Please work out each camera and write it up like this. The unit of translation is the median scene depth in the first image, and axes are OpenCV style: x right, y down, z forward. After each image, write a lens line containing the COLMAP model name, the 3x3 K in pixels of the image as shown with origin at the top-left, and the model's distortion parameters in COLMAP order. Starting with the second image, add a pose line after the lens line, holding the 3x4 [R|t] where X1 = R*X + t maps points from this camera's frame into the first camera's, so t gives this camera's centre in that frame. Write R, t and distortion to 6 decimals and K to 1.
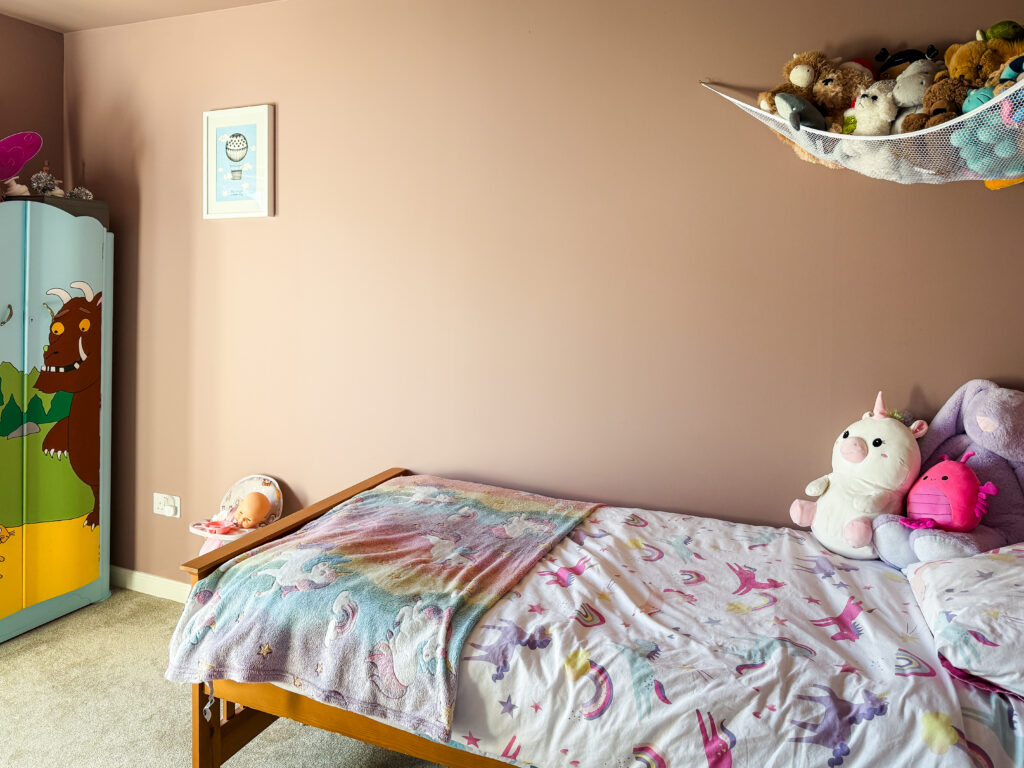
lens RADIAL K [[734.8, 0, 455.6], [0, 734.8, 280.8], [0, 0, 1]] dist [-0.019885, 0.002400]
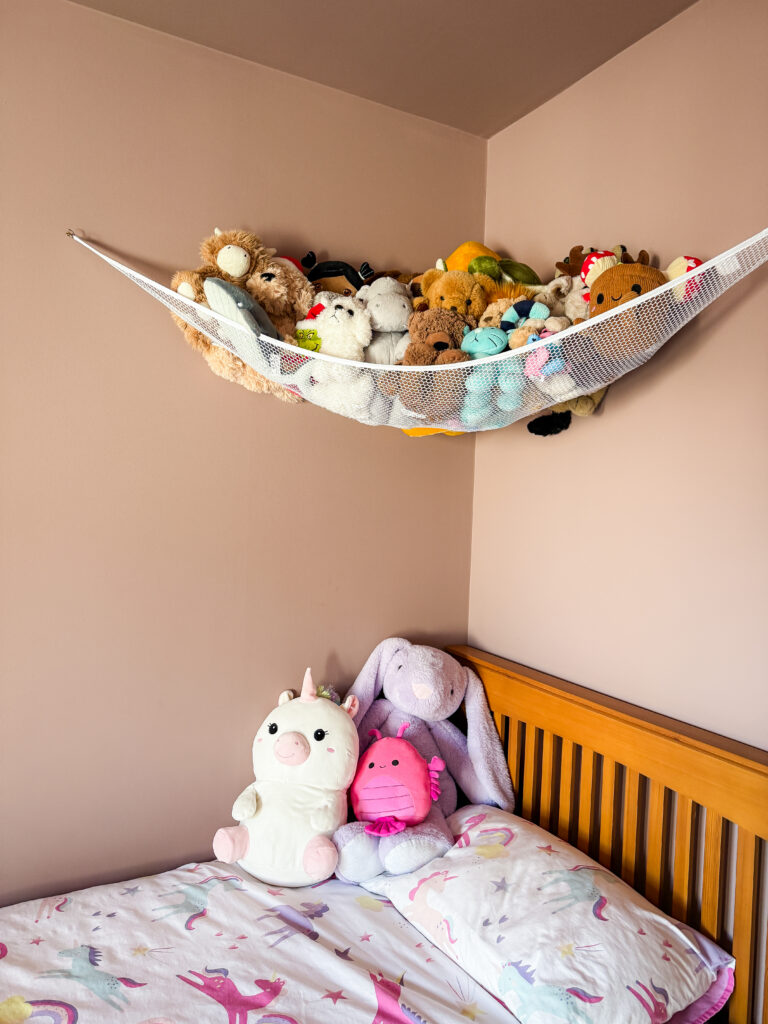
lens RADIAL K [[734.8, 0, 384.0], [0, 734.8, 500.8], [0, 0, 1]] dist [-0.019885, 0.002400]
pose [[0.562067, -0.019338, 0.826865, -0.058412], [-0.009201, 0.999519, 0.029630, -0.066992], [-0.827040, -0.024262, 0.561619, 0.486838]]
